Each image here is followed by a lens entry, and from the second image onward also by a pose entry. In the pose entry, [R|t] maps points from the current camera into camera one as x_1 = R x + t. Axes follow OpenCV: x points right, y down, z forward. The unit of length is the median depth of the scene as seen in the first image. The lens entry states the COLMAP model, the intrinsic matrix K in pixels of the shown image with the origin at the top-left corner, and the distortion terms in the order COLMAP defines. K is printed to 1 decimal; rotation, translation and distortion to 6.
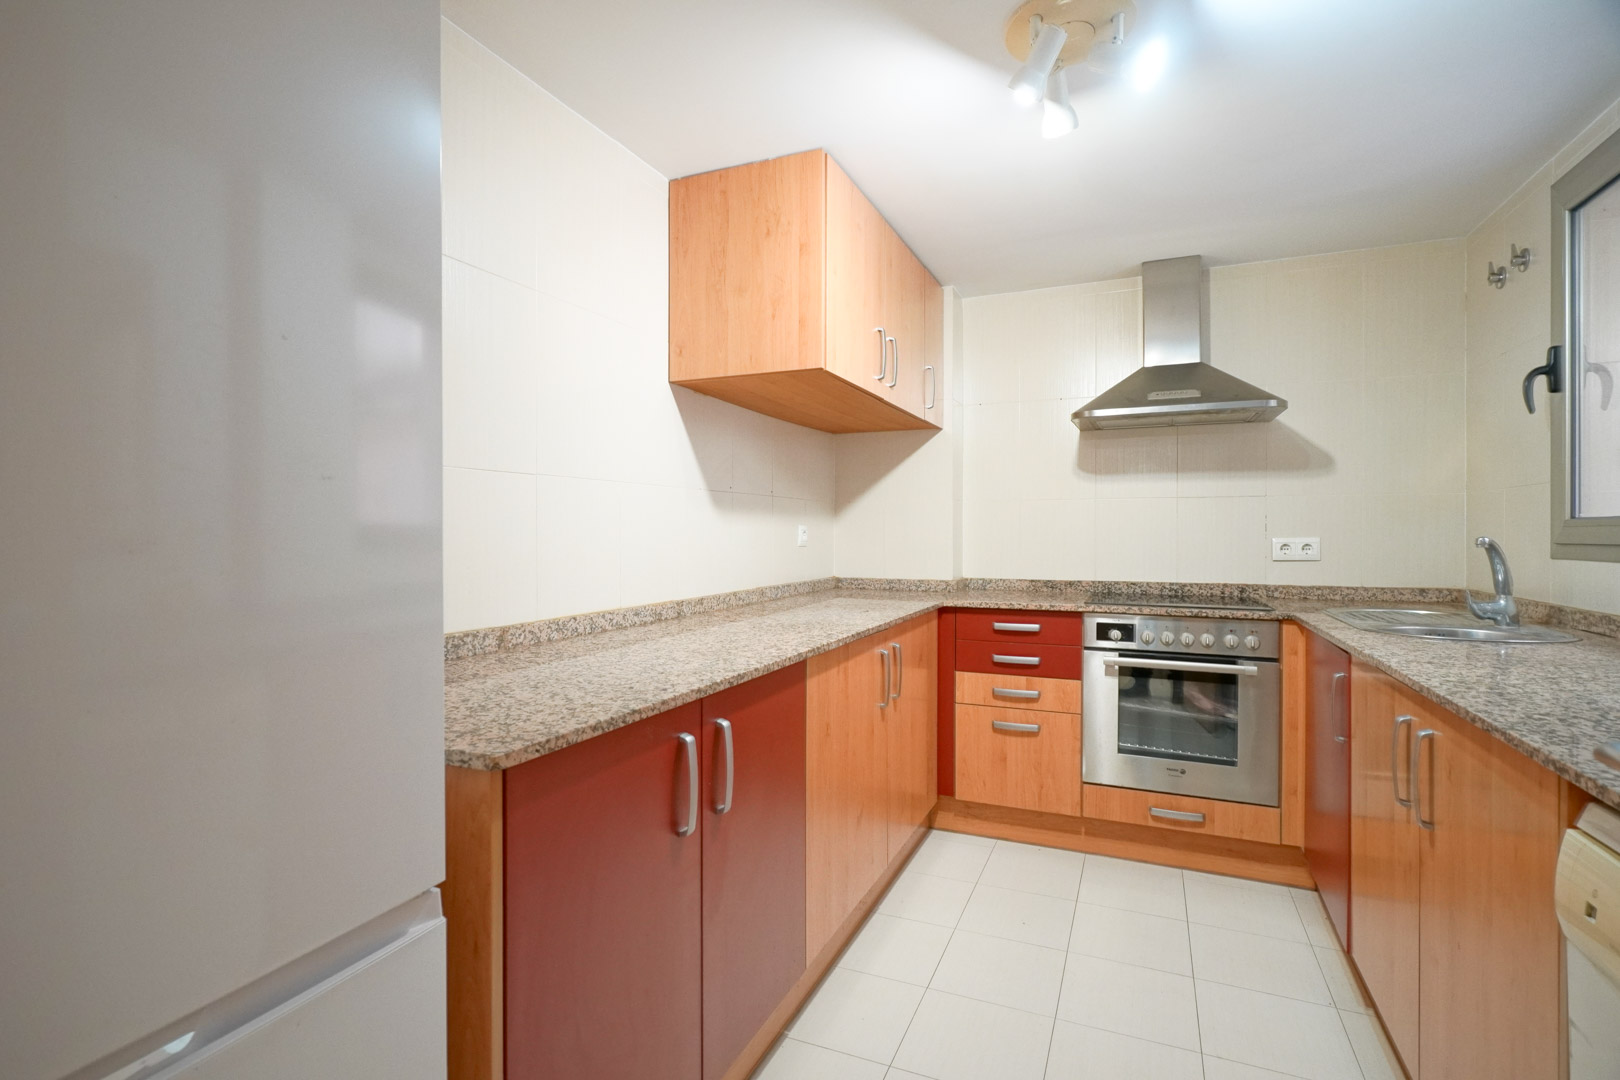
lens RADIAL K [[789.4, 0, 806.6], [0, 789.4, 534.3], [0, 0, 1]] dist [-0.001207, 0.000003]
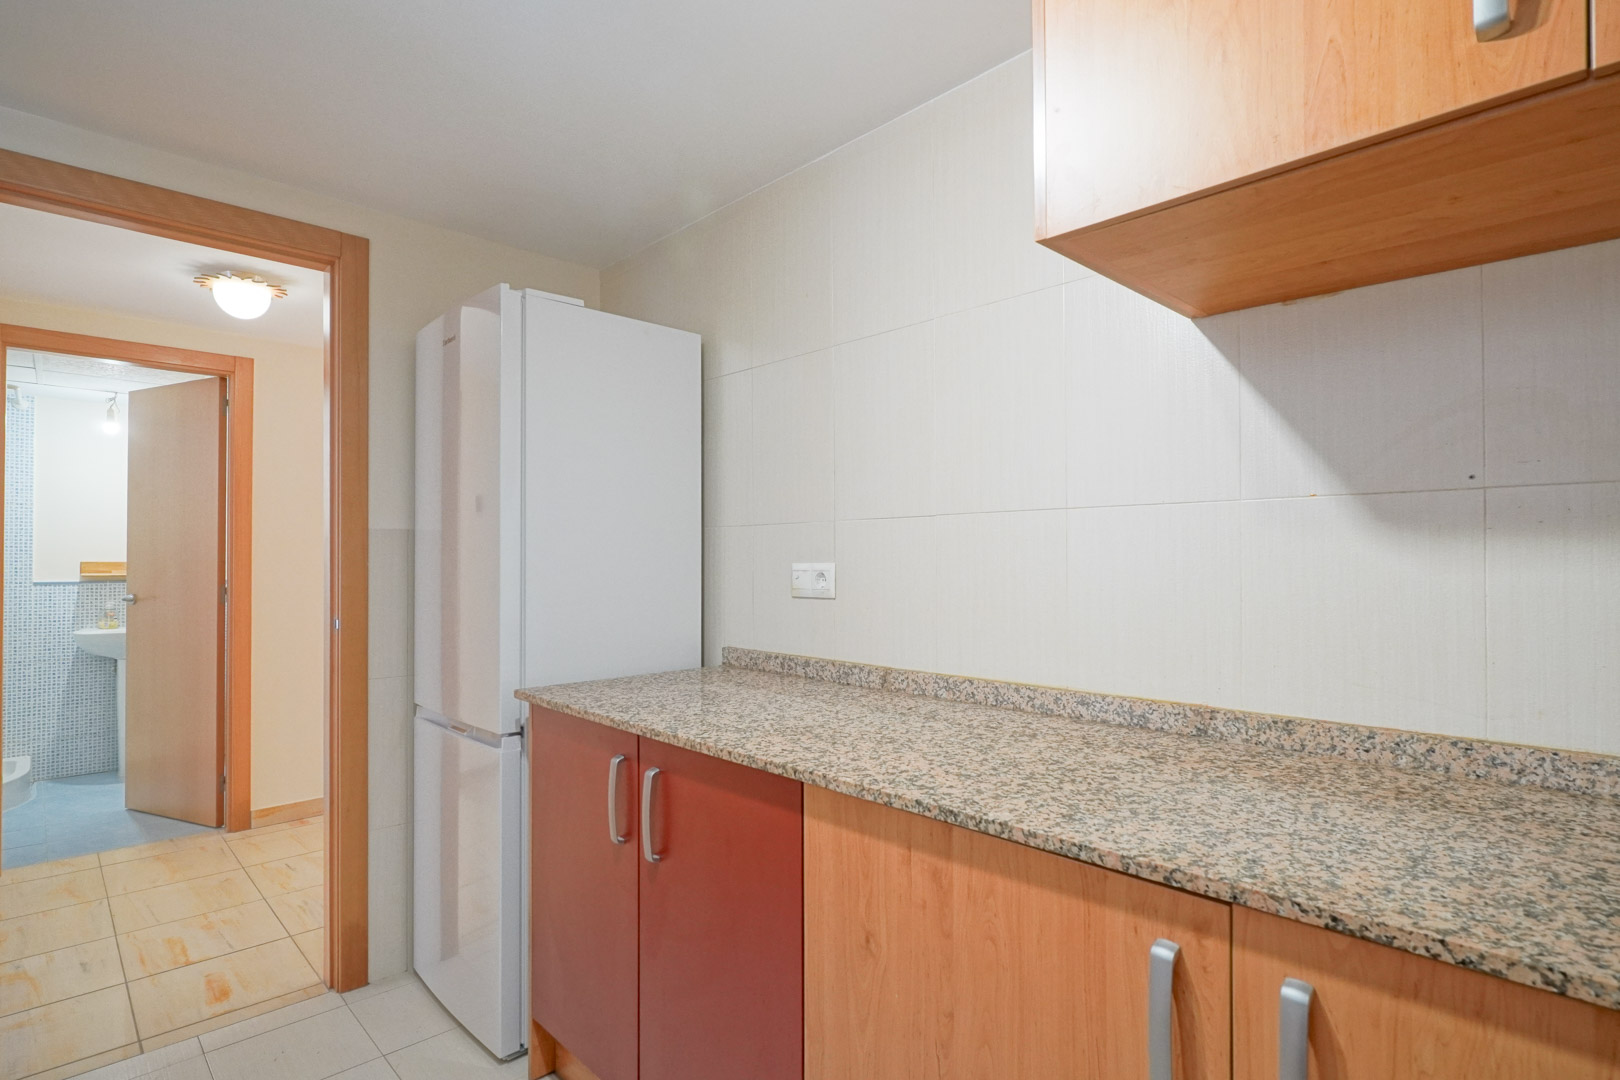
lens RADIAL K [[789.4, 0, 808.3], [0, 789.4, 548.9], [0, 0, 1]] dist [-0.001207, 0.000003]
pose [[-0.383560, -0.017867, -0.923343, 0.544875], [-0.004754, 0.999838, -0.017372, -0.018426], [0.923504, -0.002273, -0.383583, 1.152799]]
